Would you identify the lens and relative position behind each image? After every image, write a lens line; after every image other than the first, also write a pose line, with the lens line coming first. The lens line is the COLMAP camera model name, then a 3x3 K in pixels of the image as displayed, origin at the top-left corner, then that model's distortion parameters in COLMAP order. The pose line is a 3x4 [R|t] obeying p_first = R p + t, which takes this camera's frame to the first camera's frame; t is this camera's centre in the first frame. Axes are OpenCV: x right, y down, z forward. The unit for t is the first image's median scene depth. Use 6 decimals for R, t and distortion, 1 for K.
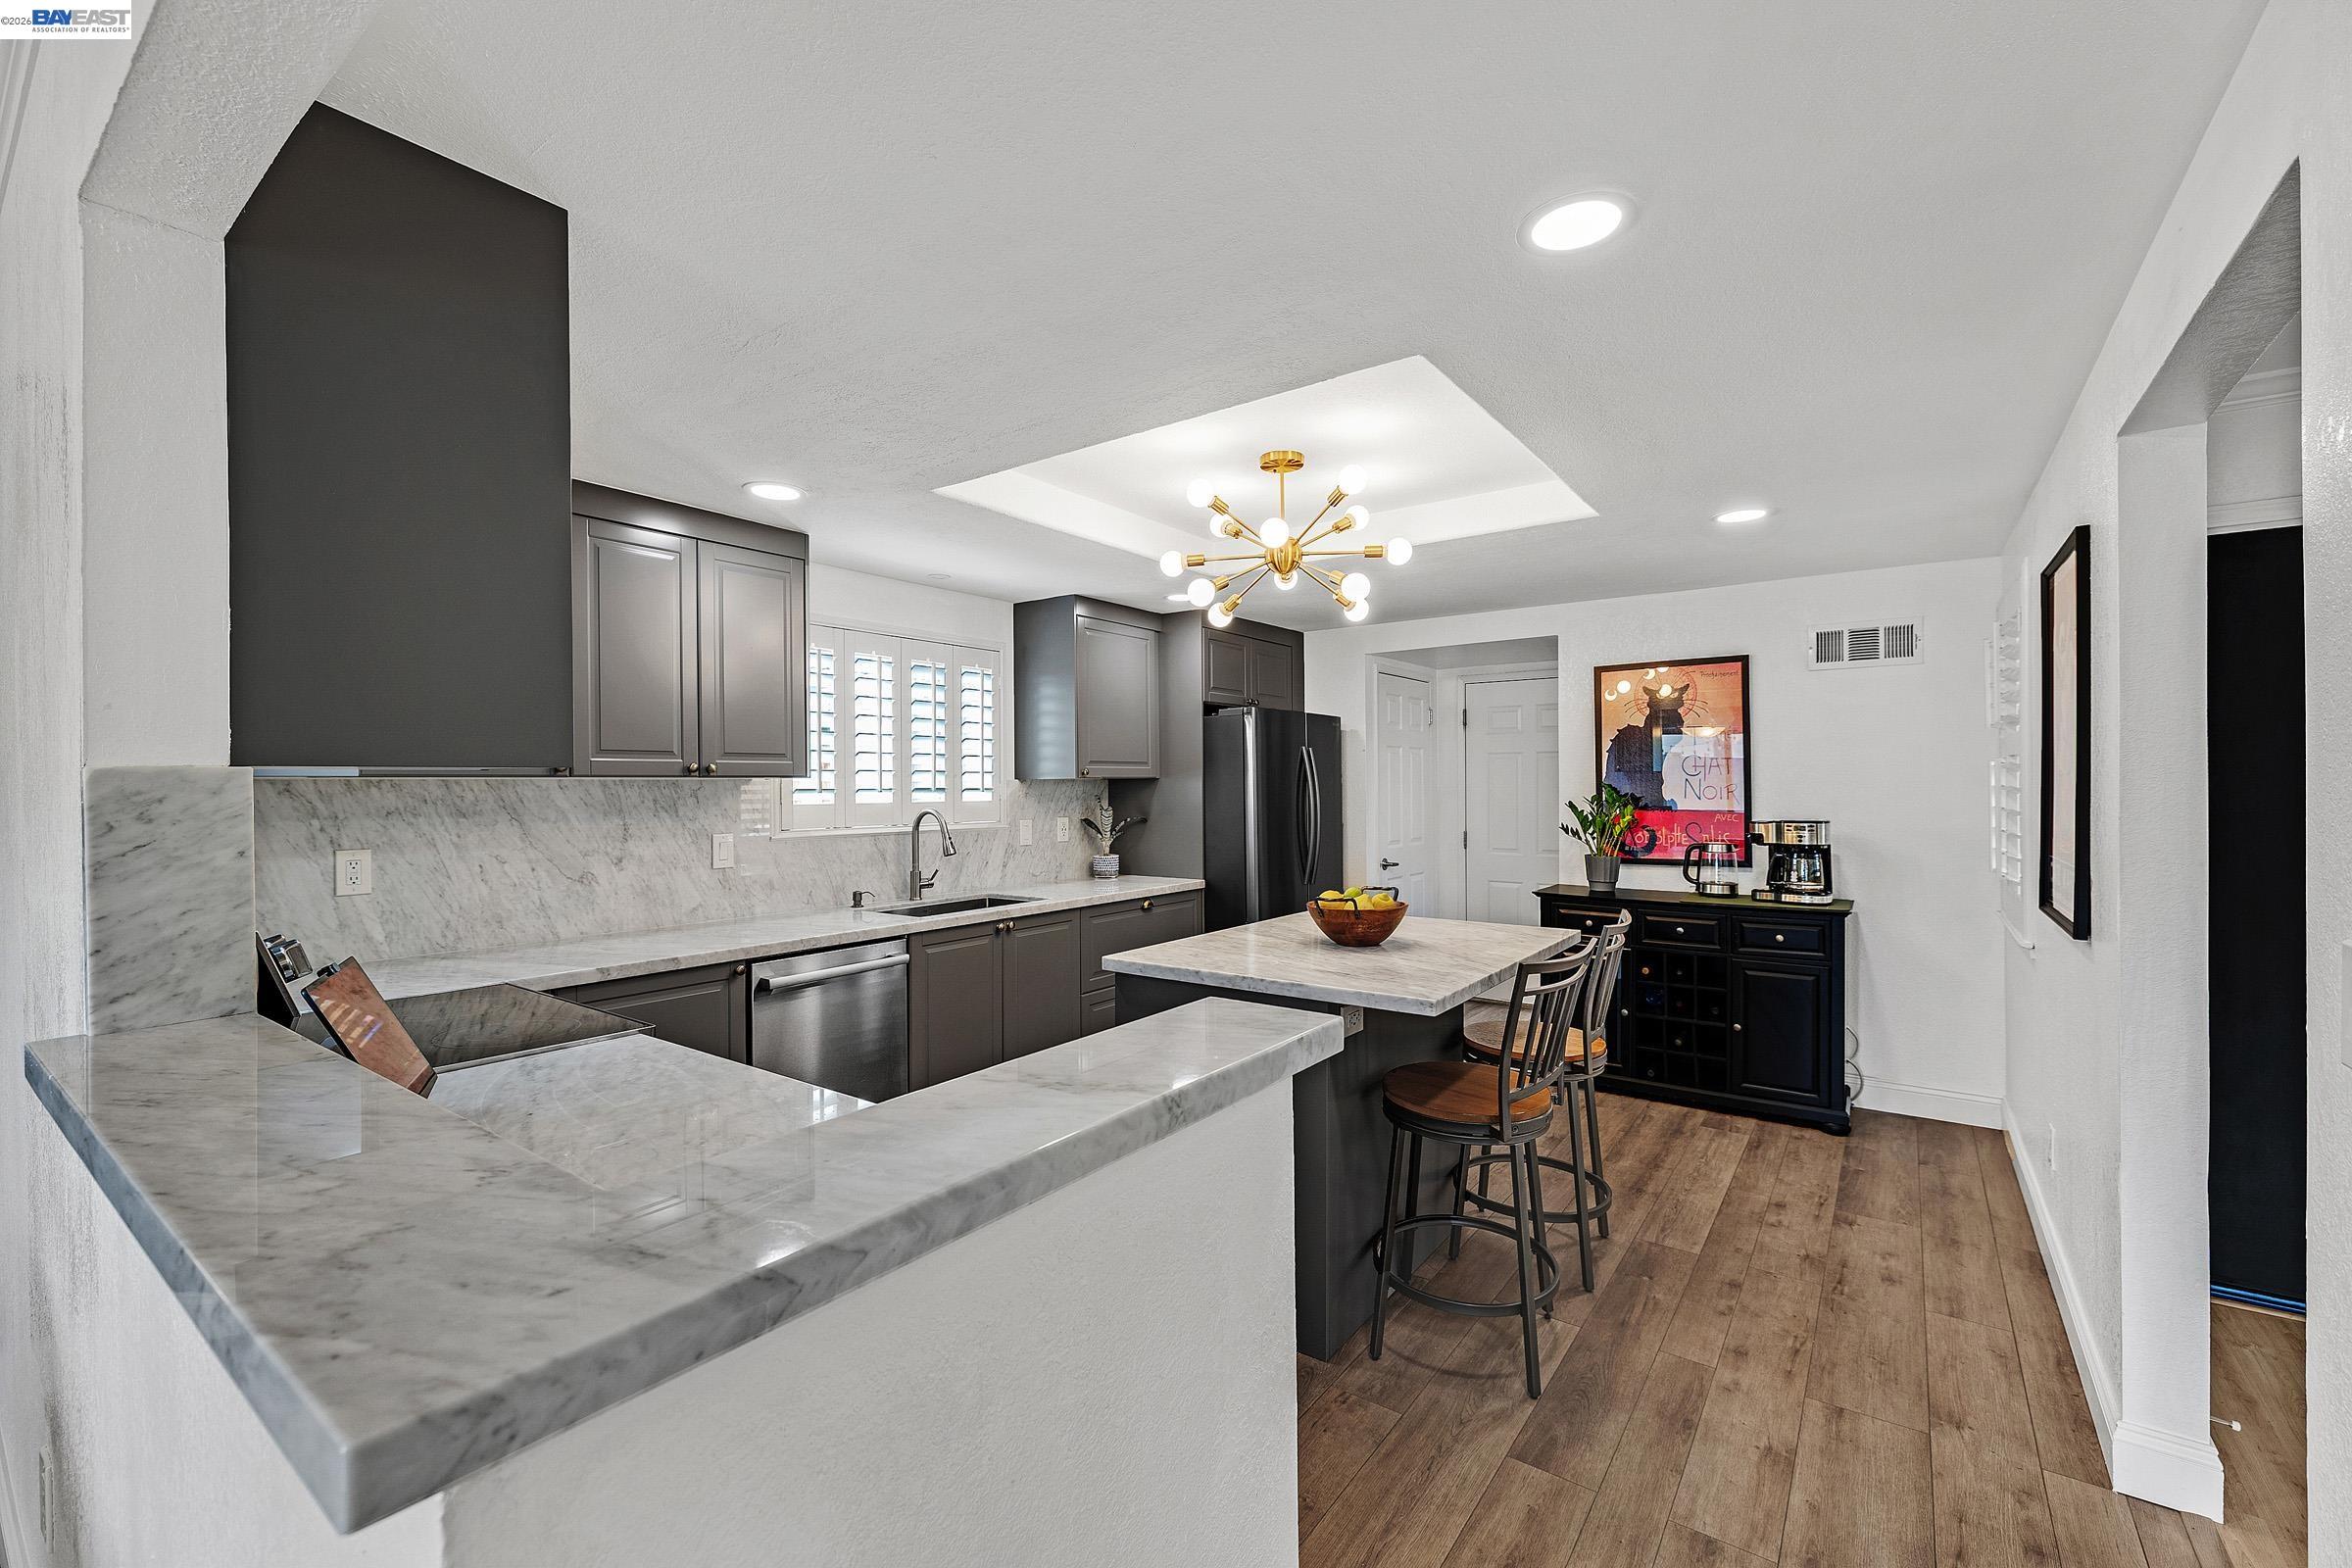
lens RADIAL K [[982.9, 0, 1166.6], [0, 982.9, 785.7], [0, 0, 1]] dist [-0.002224, -0.000064]
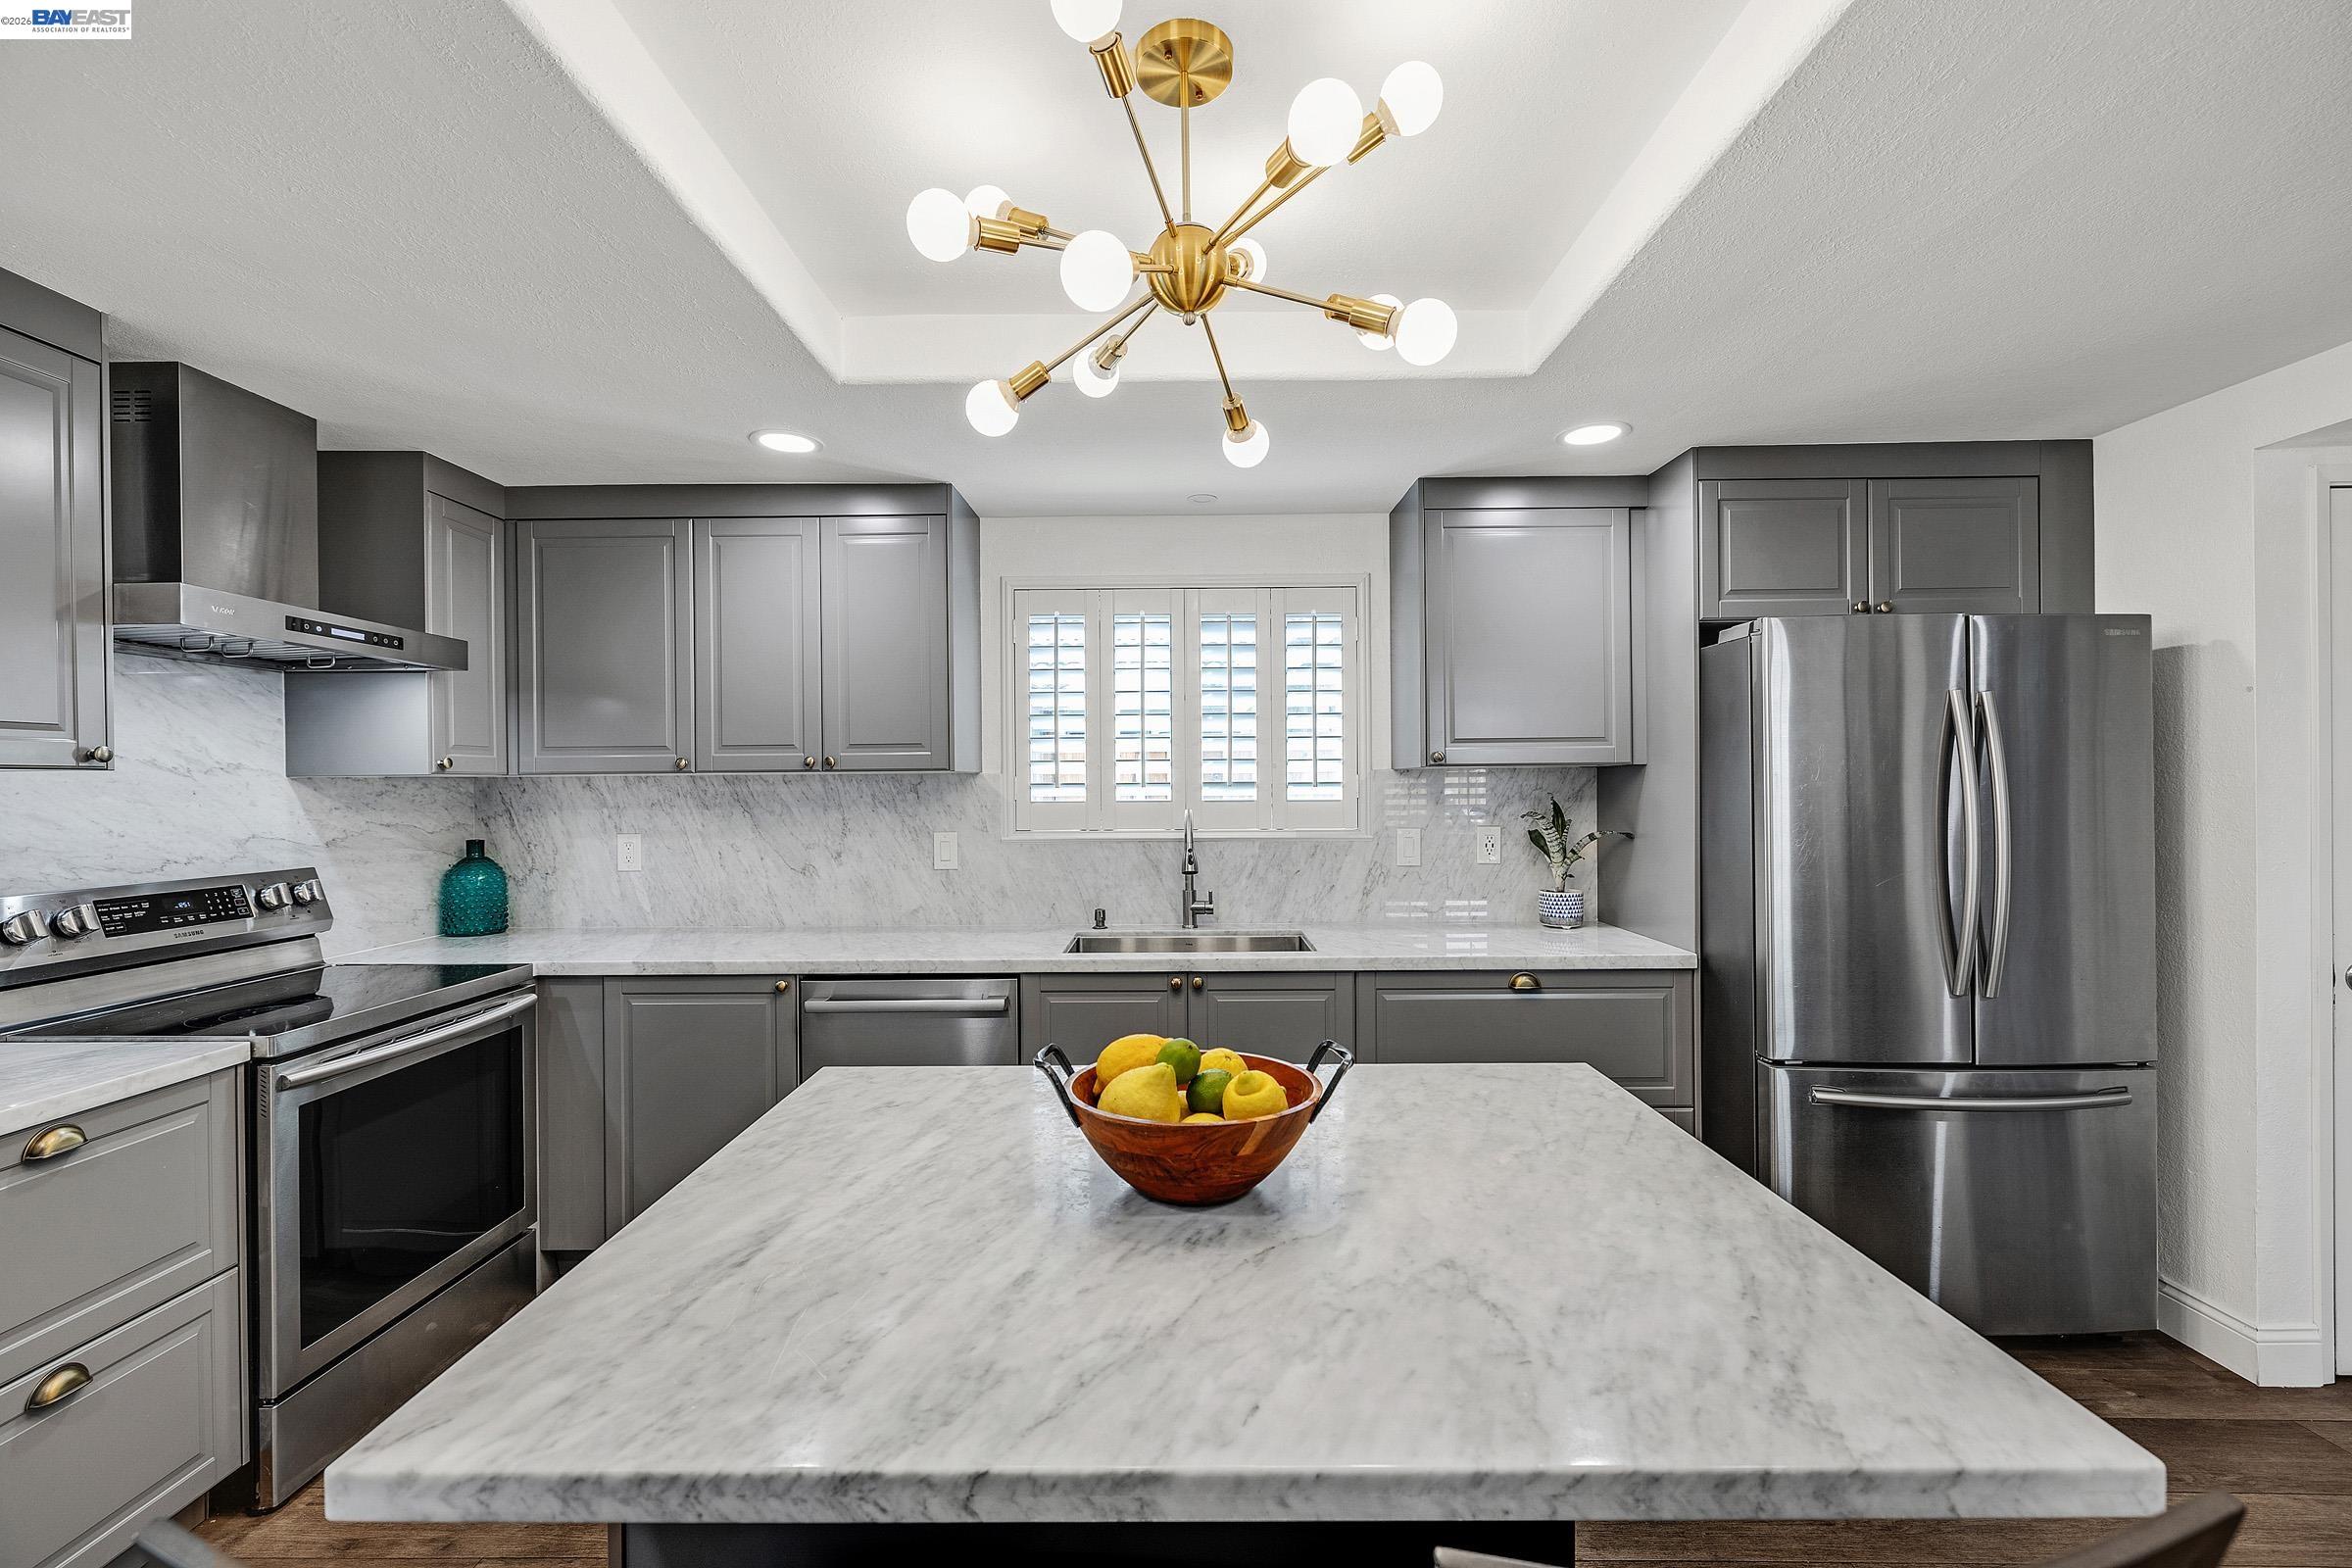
lens RADIAL K [[982.9, 0, 1176.7], [0, 982.9, 789.6], [0, 0, 1]] dist [-0.002224, -0.000064]
pose [[0.591098, 0.008287, -0.806557, 0.416288], [0.004045, 0.999904, 0.013239, -0.002221], [0.806589, -0.011088, 0.591008, 0.627185]]
